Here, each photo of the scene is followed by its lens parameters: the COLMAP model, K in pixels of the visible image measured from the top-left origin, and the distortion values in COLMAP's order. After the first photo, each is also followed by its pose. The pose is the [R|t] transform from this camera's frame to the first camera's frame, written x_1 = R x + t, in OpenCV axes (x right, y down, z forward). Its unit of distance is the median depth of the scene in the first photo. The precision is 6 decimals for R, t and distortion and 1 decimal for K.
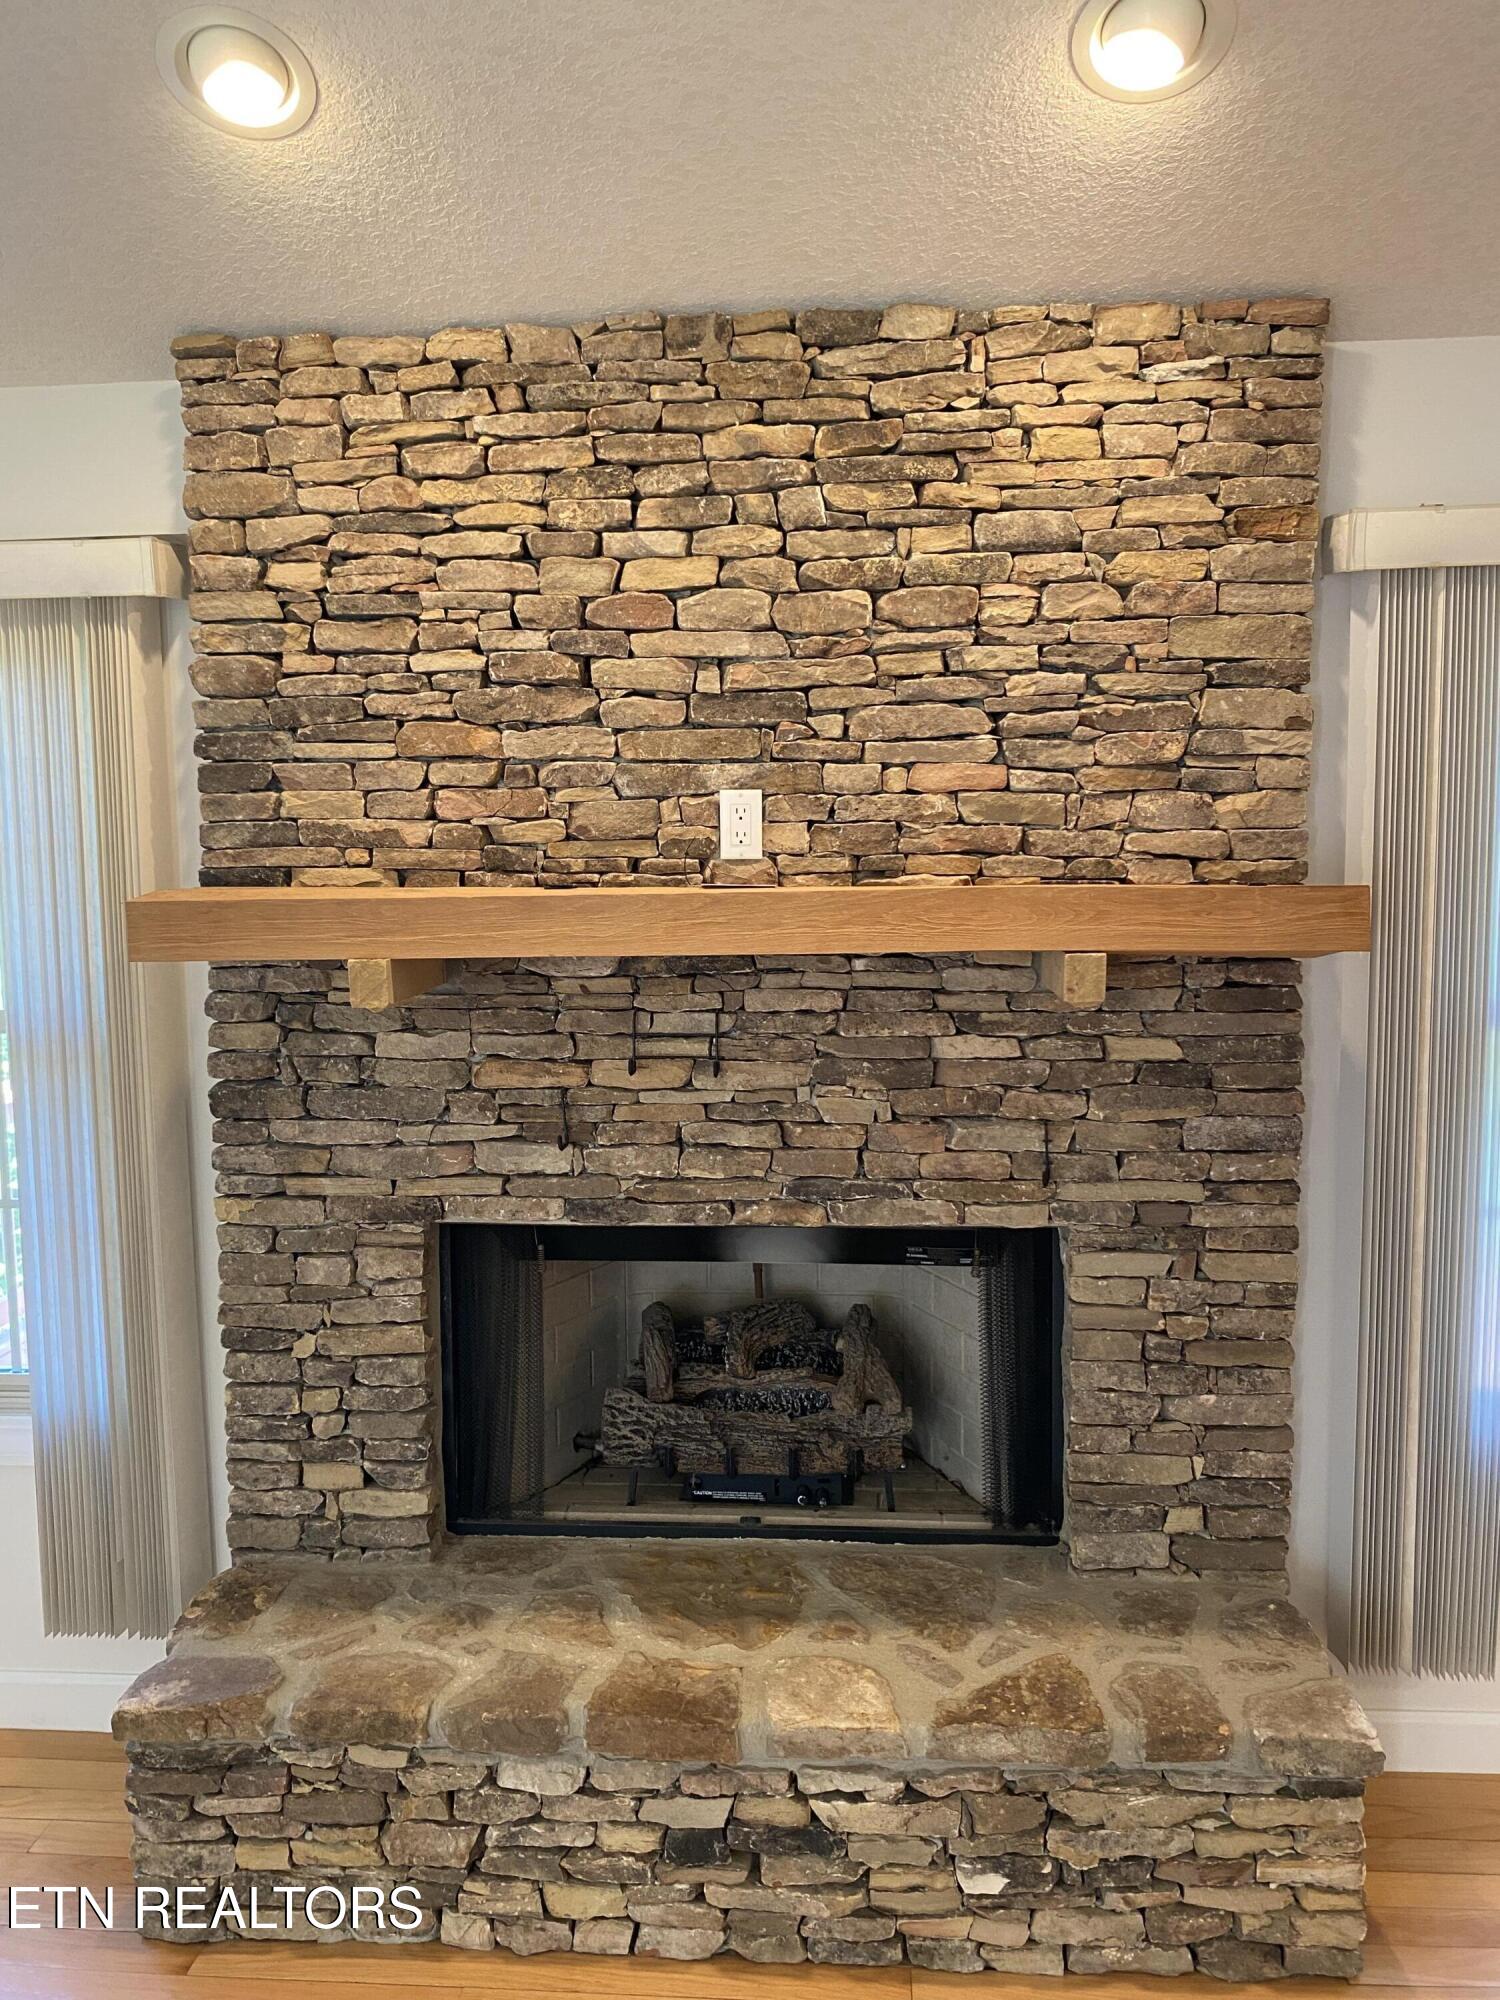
lens RADIAL K [[1557.5, 0, 752.7], [0, 1557.5, 996.0], [0, 0, 1]] dist [0.049184, -0.026763]
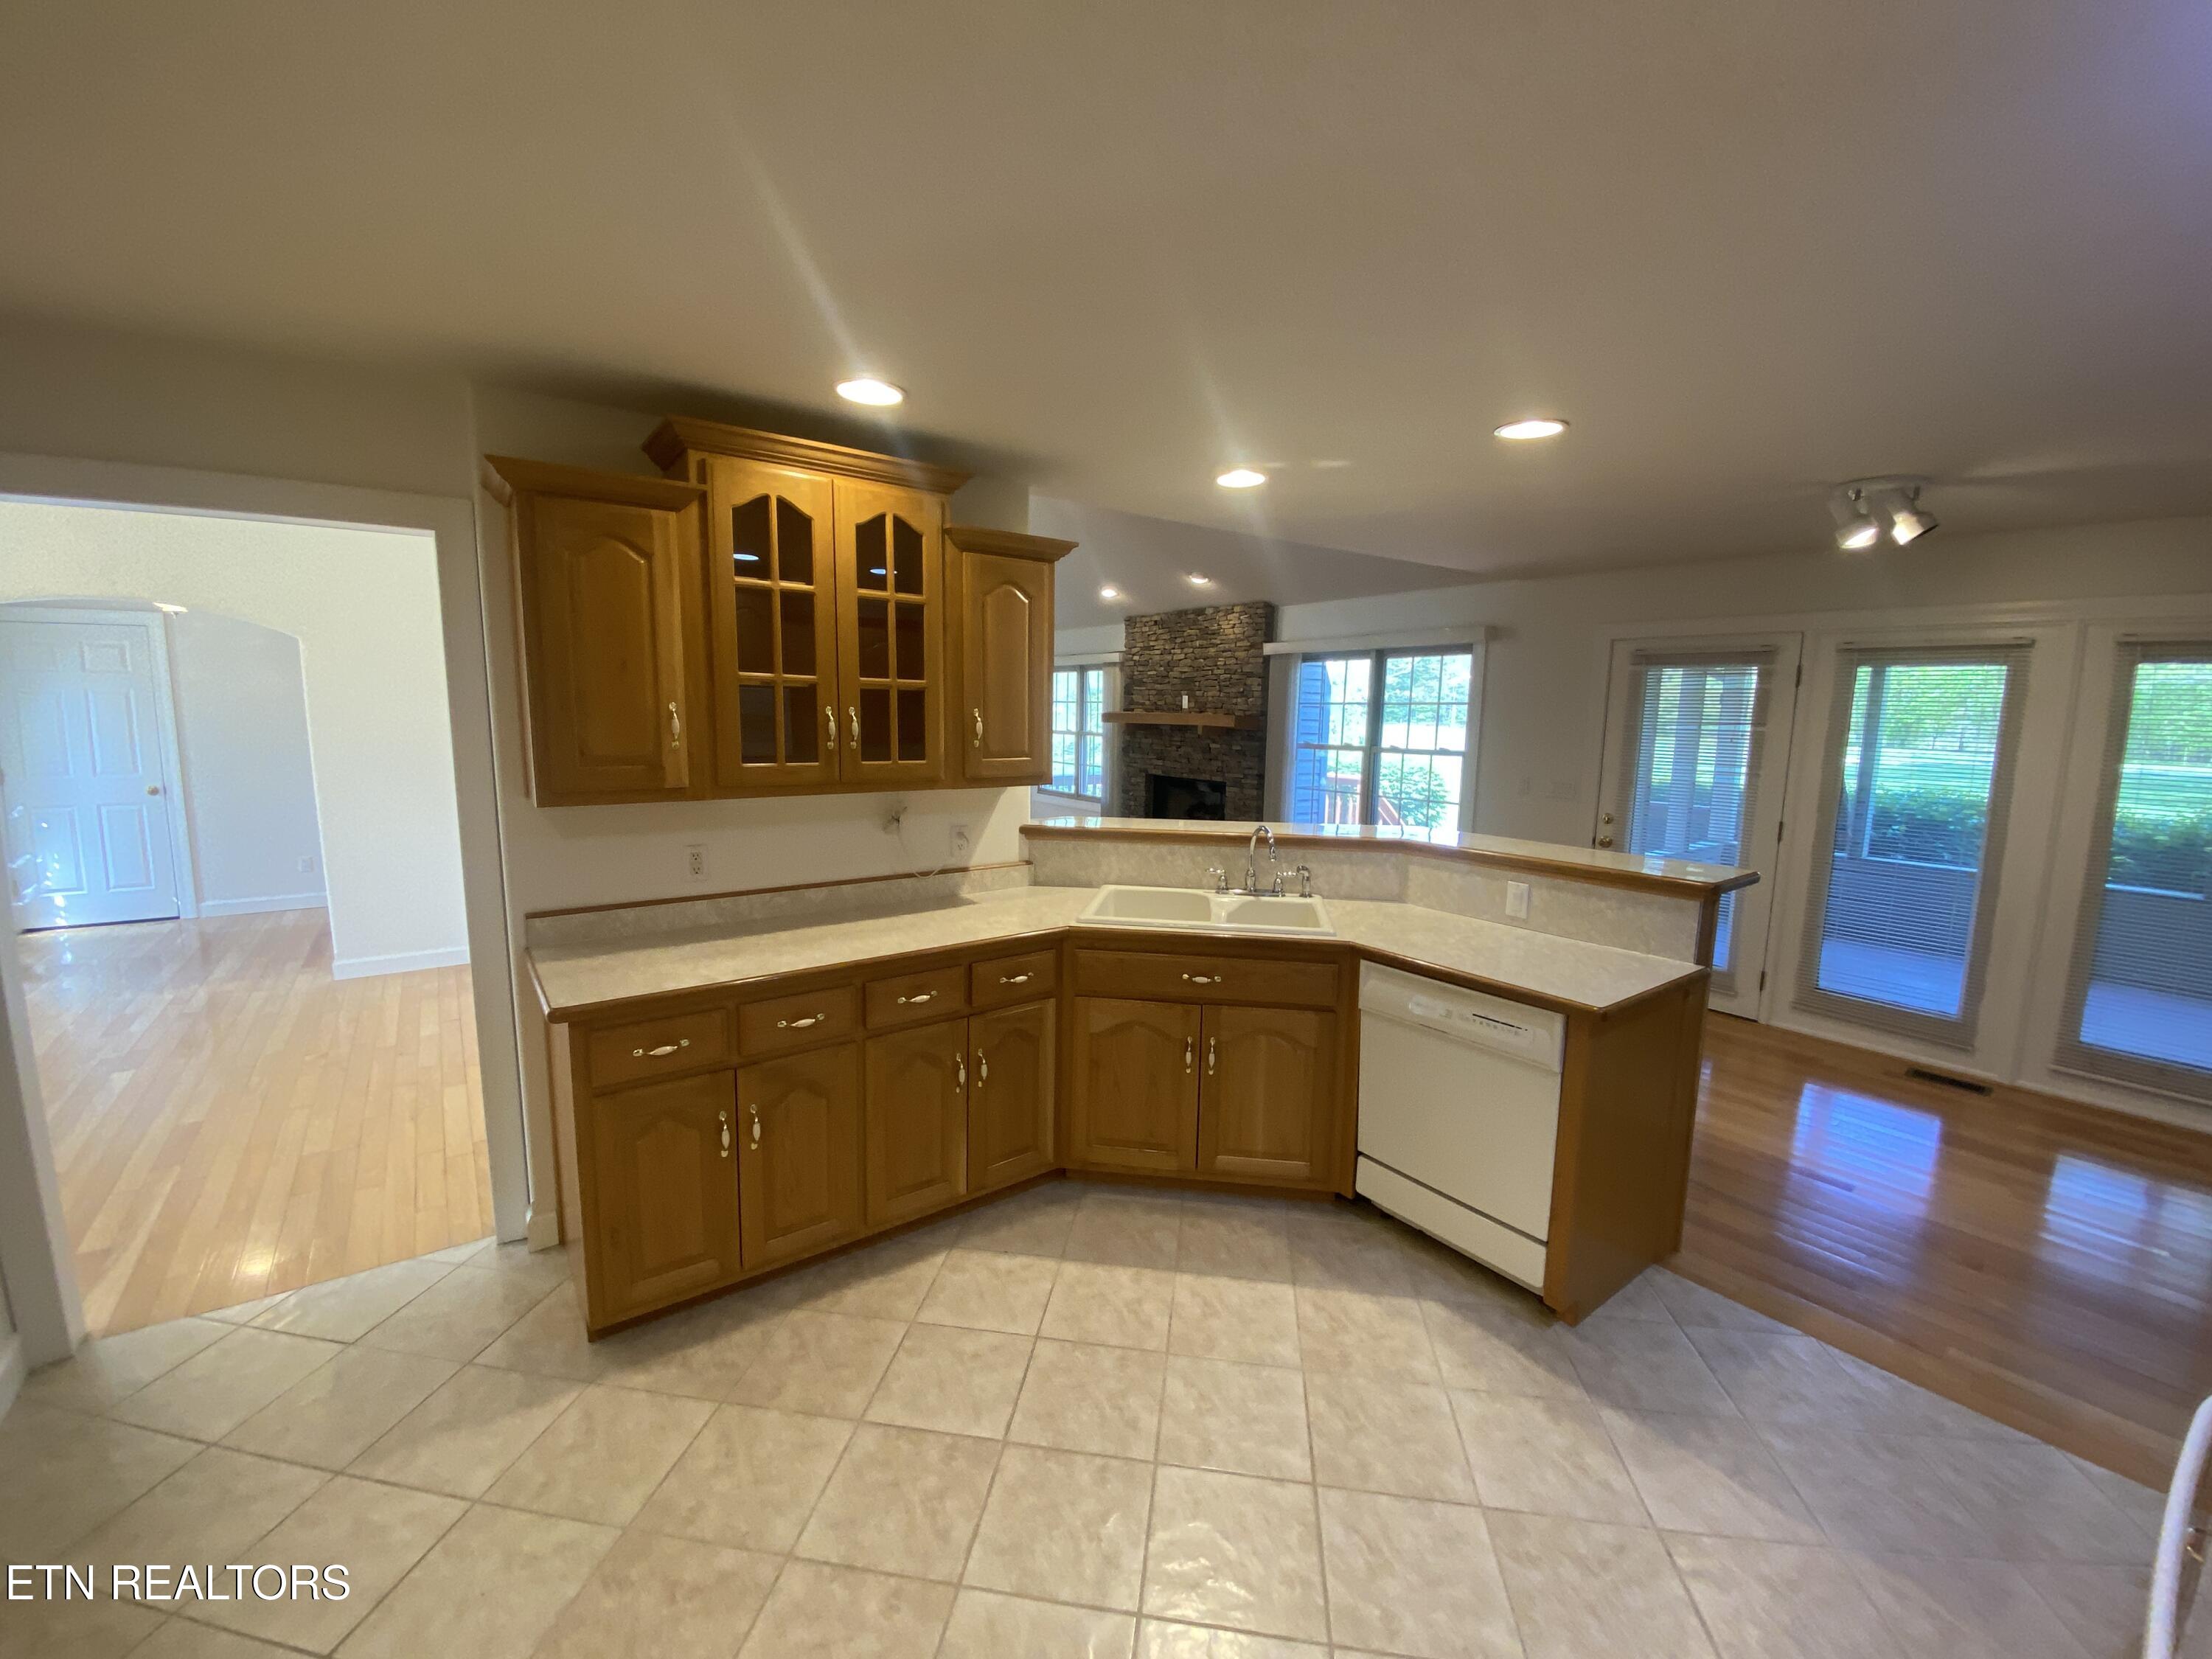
lens RADIAL K [[896.6, 0, 1106.1], [0, 896.6, 815.5], [0, 0, 1]] dist [-0.012185, -0.002444]
pose [[0.654152, 0.110673, -0.748223, 2.201585], [-0.096287, 0.993373, 0.062753, 0.112911], [0.750210, 0.030995, 0.660473, -1.259362]]
